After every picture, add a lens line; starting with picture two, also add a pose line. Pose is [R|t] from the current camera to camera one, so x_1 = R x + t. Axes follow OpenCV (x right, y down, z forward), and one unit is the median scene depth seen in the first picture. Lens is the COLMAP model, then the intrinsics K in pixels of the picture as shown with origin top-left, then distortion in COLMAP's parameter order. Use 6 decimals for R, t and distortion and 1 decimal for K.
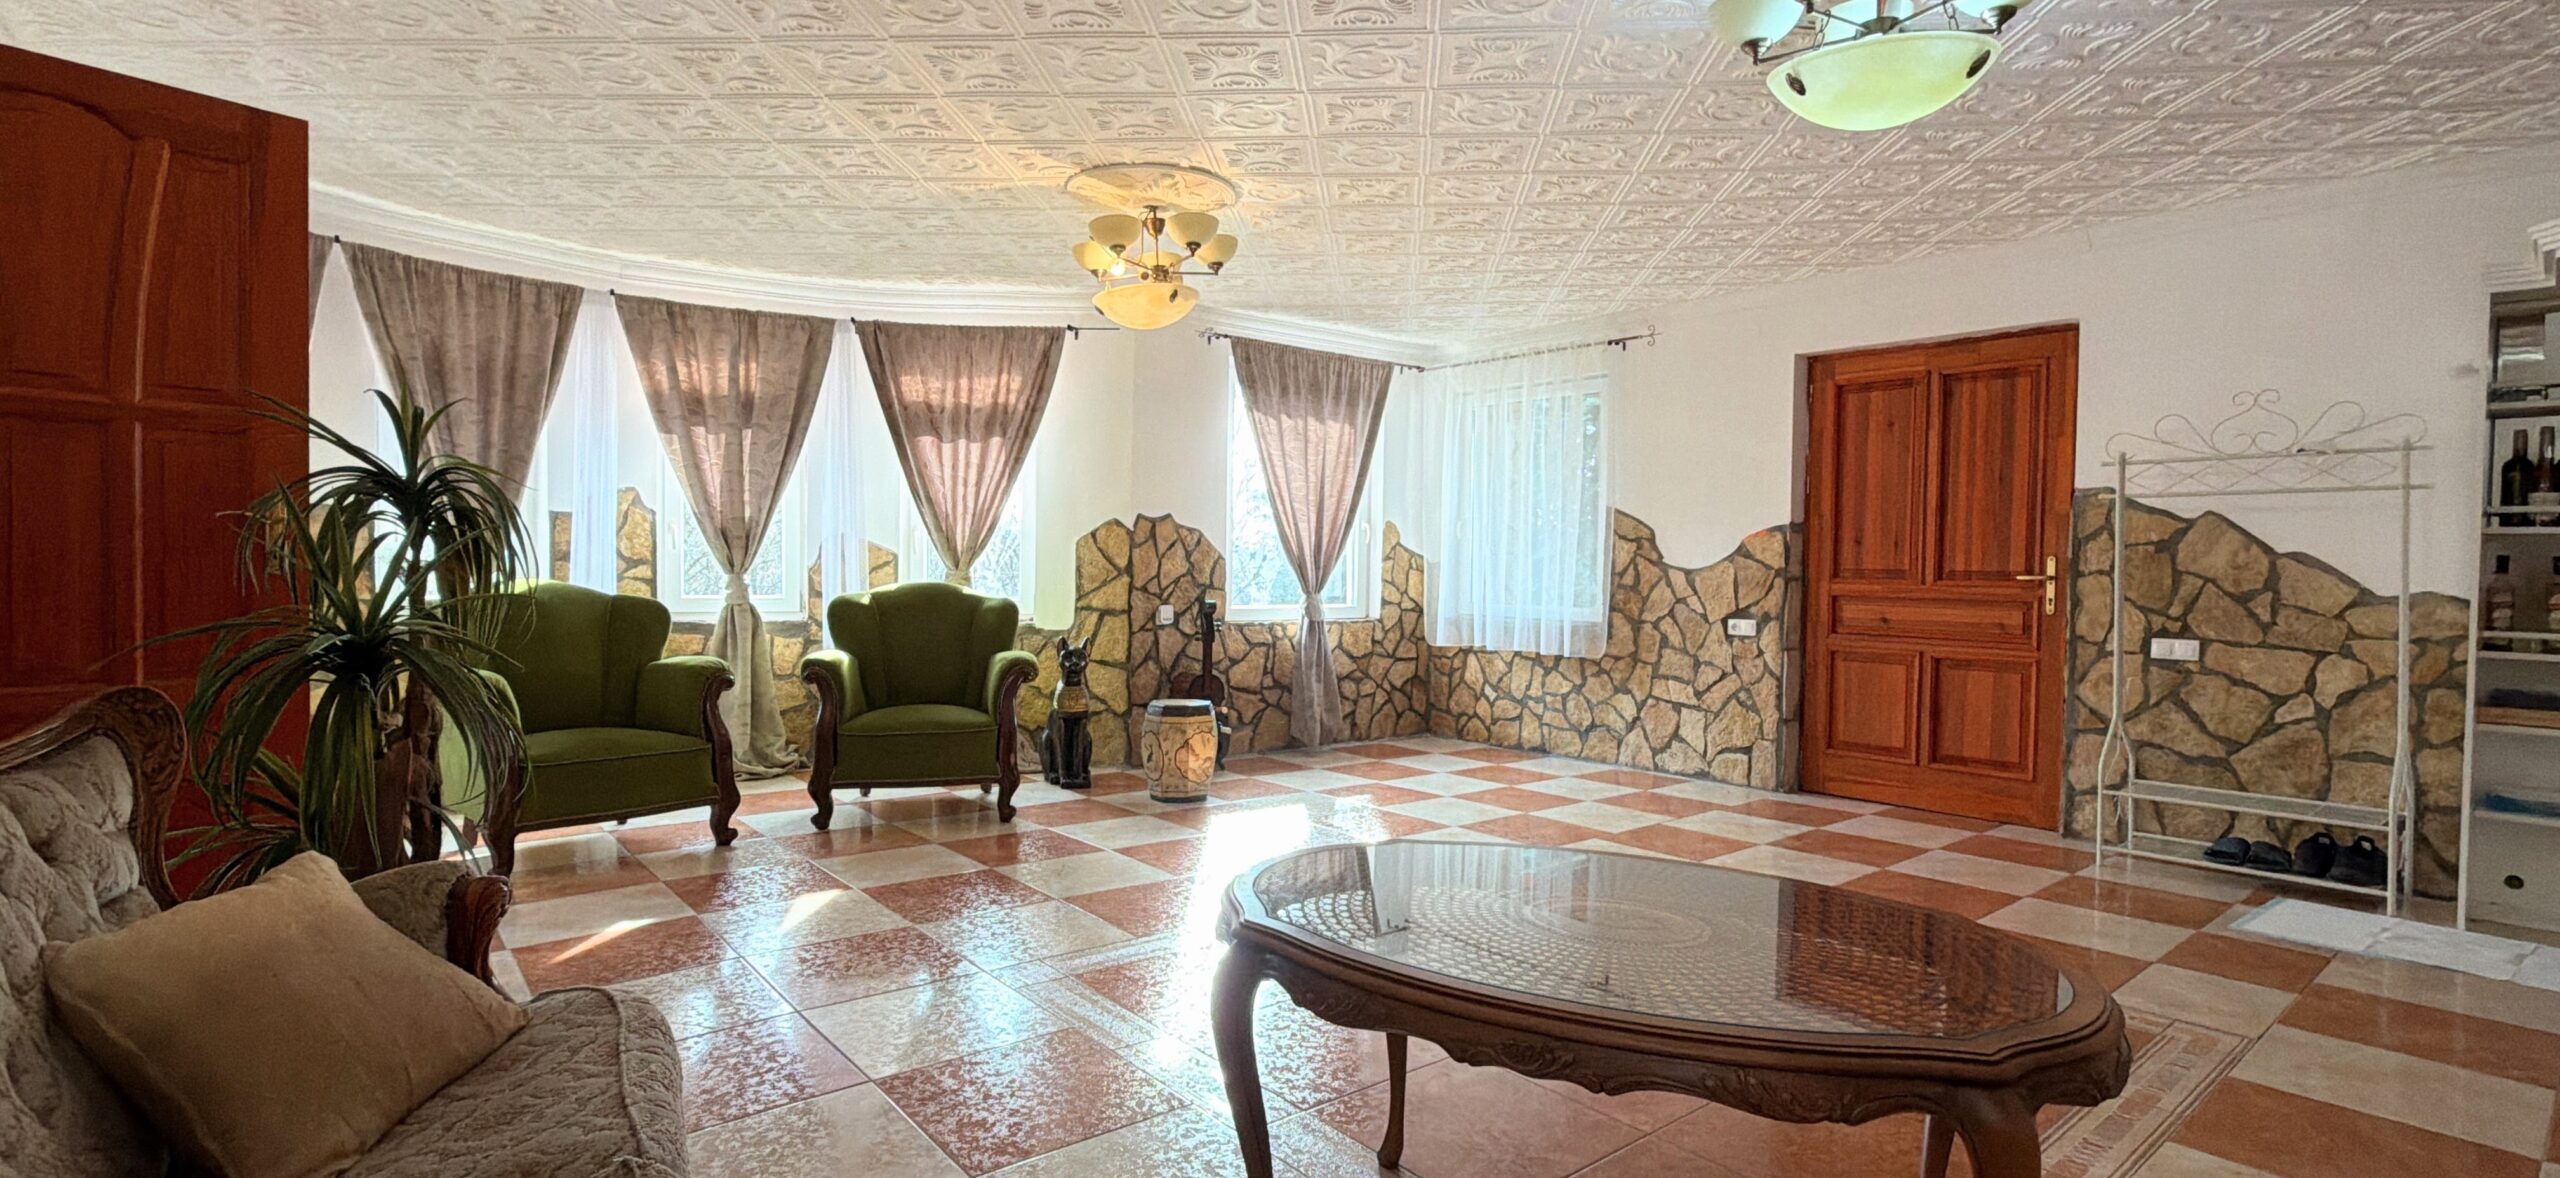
lens RADIAL K [[1163.2, 0, 1280.4], [0, 1163.2, 588.4], [0, 0, 1]] dist [0.001563, -0.001098]
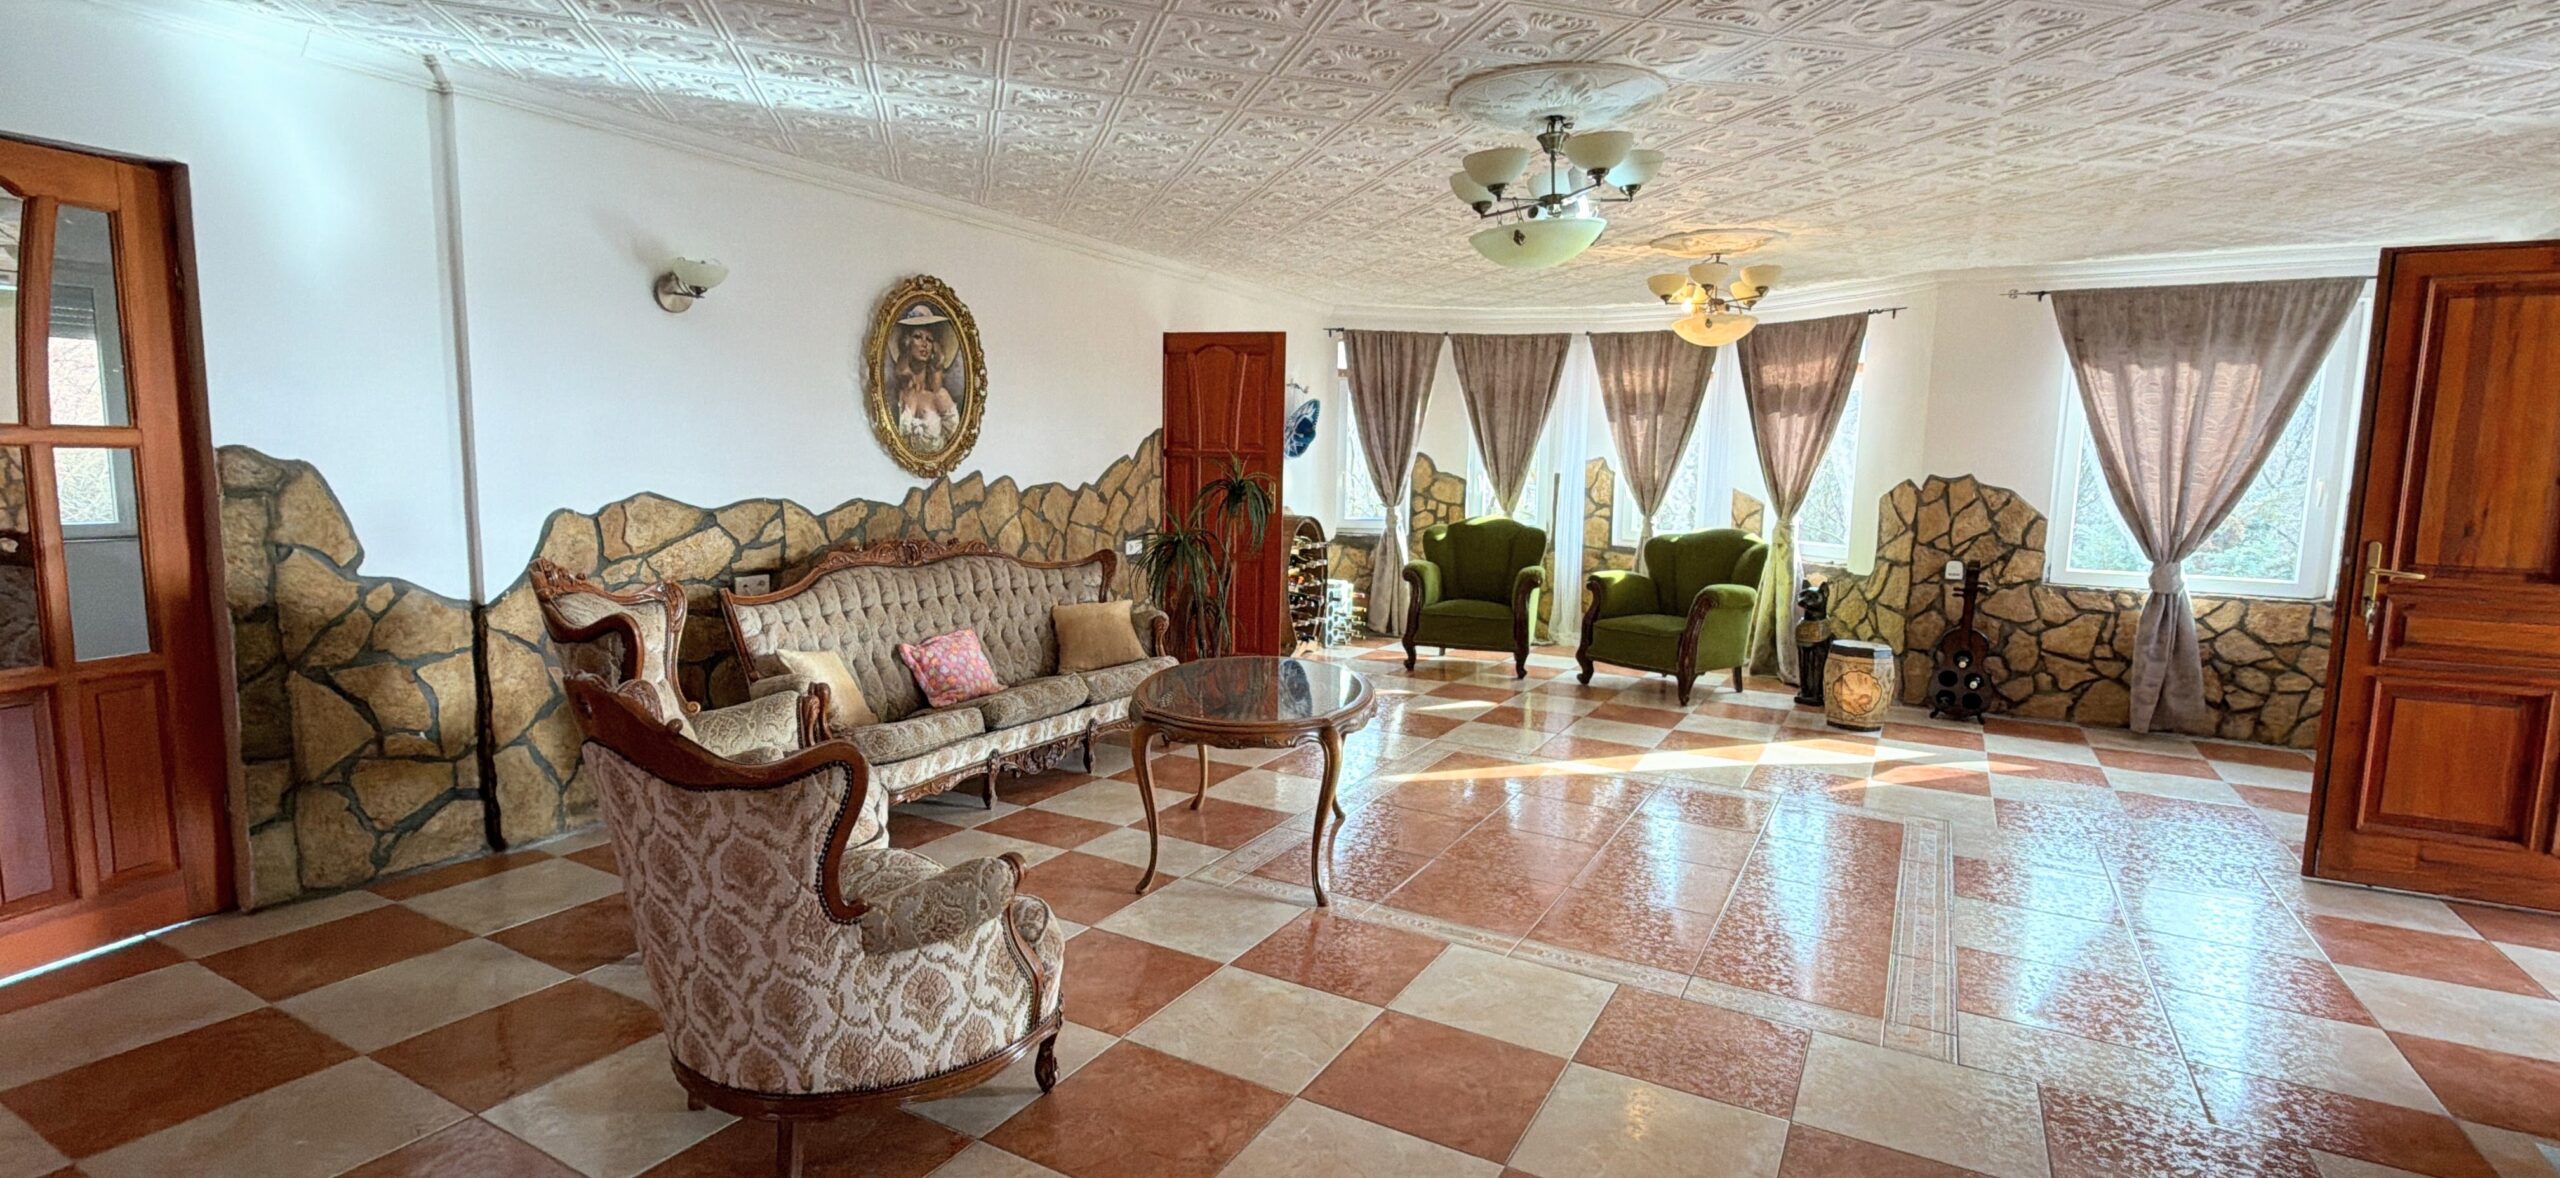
lens RADIAL K [[1163.2, 0, 1283.6], [0, 1163.2, 579.1], [0, 0, 1]] dist [0.001563, -0.001098]
pose [[0.359484, 0.091668, -0.928638, 0.679191], [-0.034881, 0.995788, 0.084794, -0.038486], [0.932499, 0.001910, 0.361168, 0.047461]]
